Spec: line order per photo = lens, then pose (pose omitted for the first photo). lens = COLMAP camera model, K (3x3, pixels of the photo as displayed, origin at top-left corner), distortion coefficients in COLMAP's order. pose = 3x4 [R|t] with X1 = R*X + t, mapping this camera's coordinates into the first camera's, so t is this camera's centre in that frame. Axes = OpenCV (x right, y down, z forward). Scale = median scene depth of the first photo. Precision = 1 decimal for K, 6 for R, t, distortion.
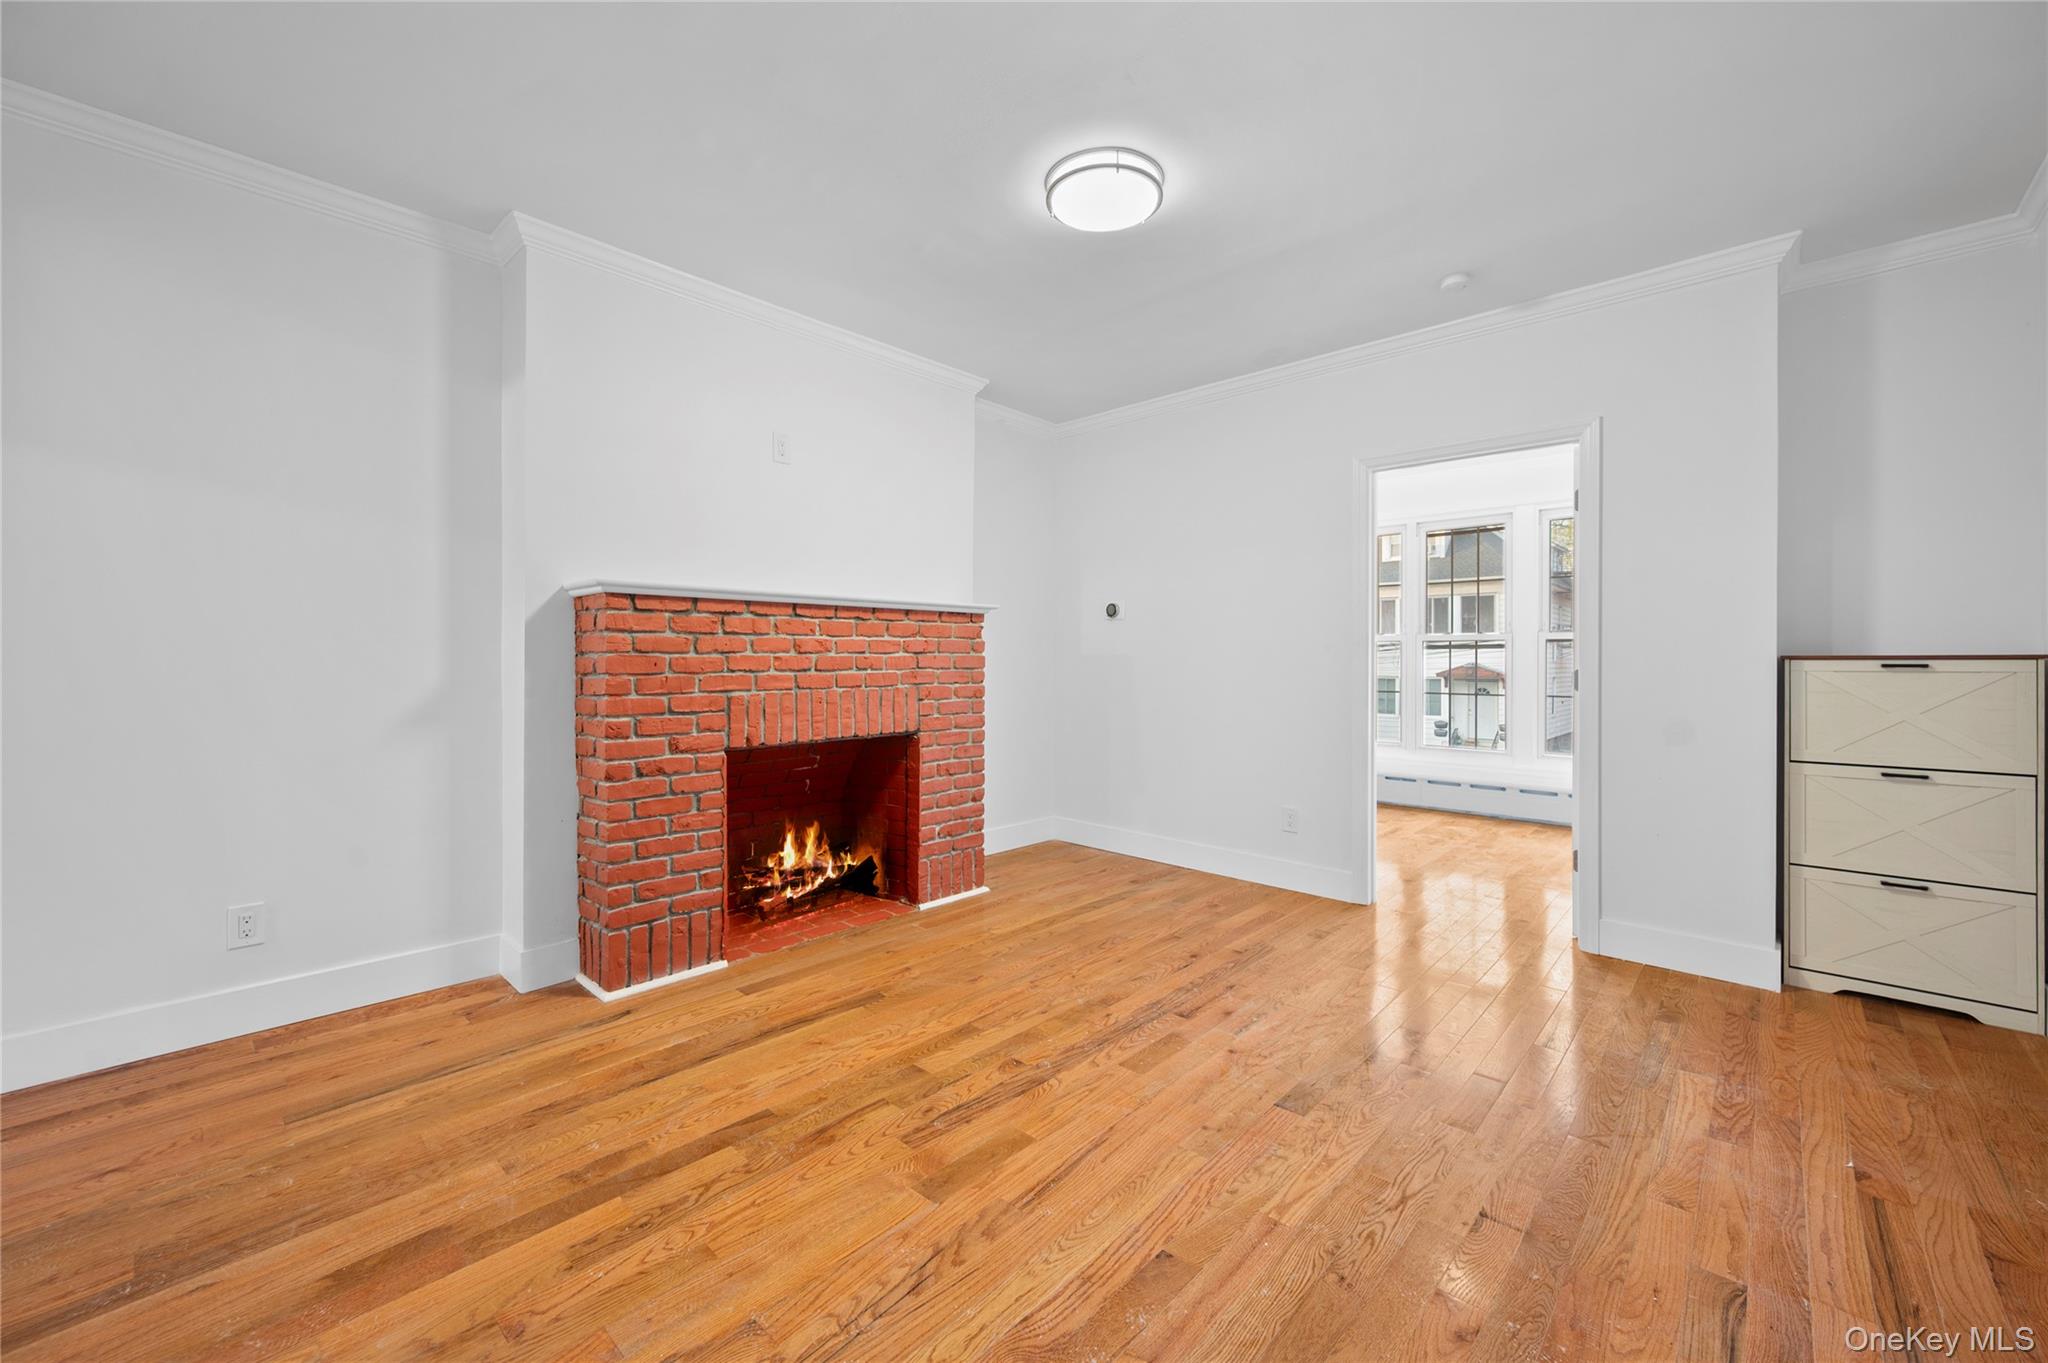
lens RADIAL K [[820.9, 0, 1035.8], [0, 820.9, 666.8], [0, 0, 1]] dist [0.000586, -0.000284]
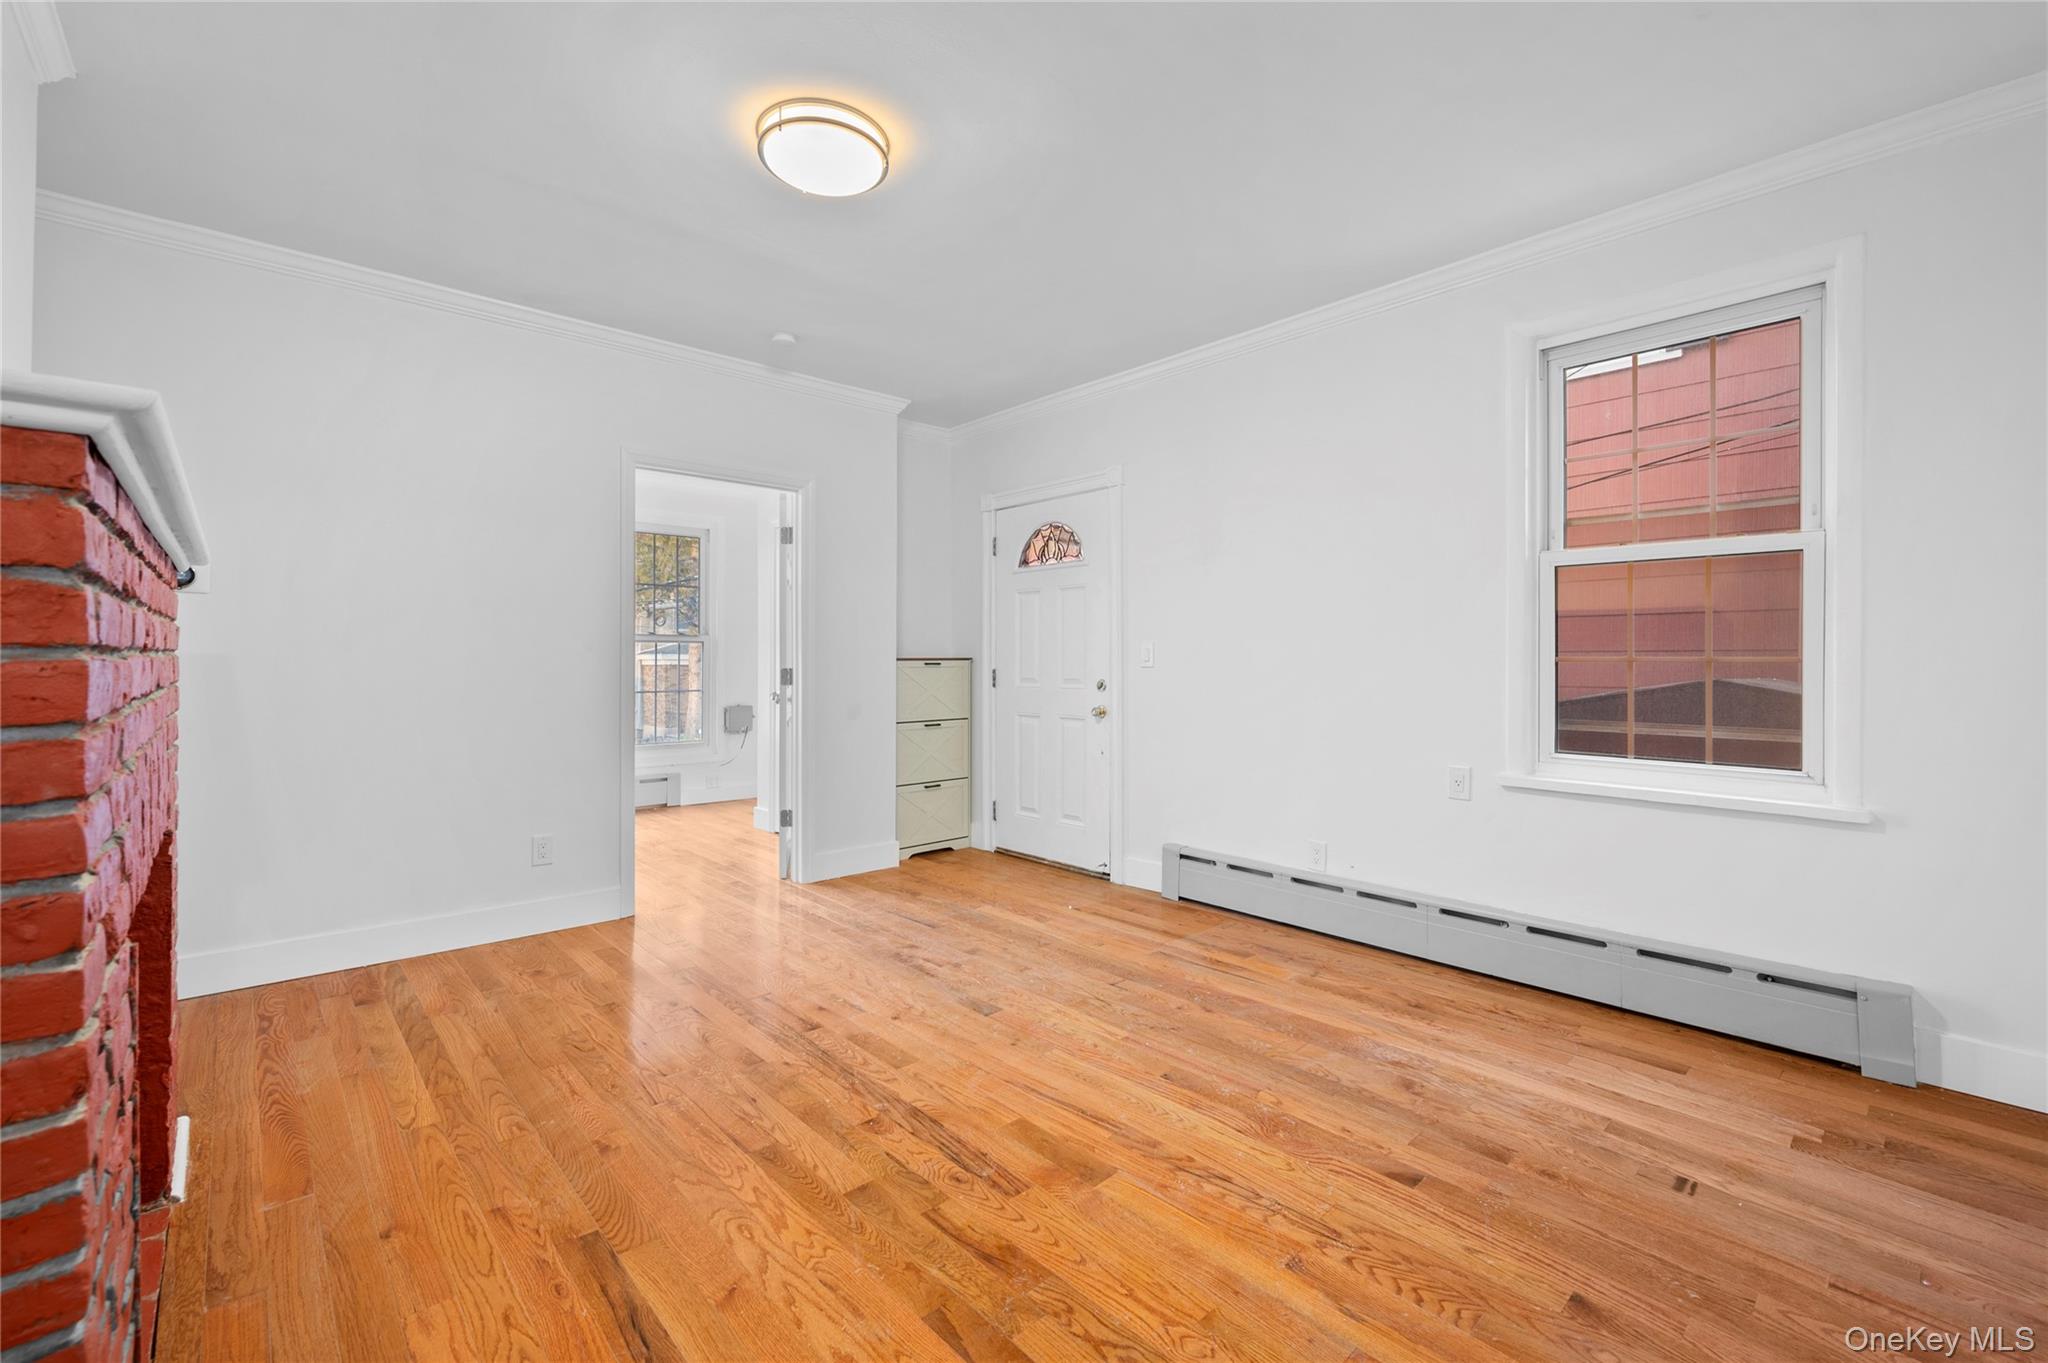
lens RADIAL K [[849.0, 0, 1020.9], [0, 849.0, 669.3], [0, 0, 1]] dist [0.000145, 0.000736]
pose [[0.089517, -0.014200, 0.995884, -0.932054], [0.009062, 0.999869, 0.013442, -0.014351], [-0.995944, 0.007821, 0.089634, 0.774198]]
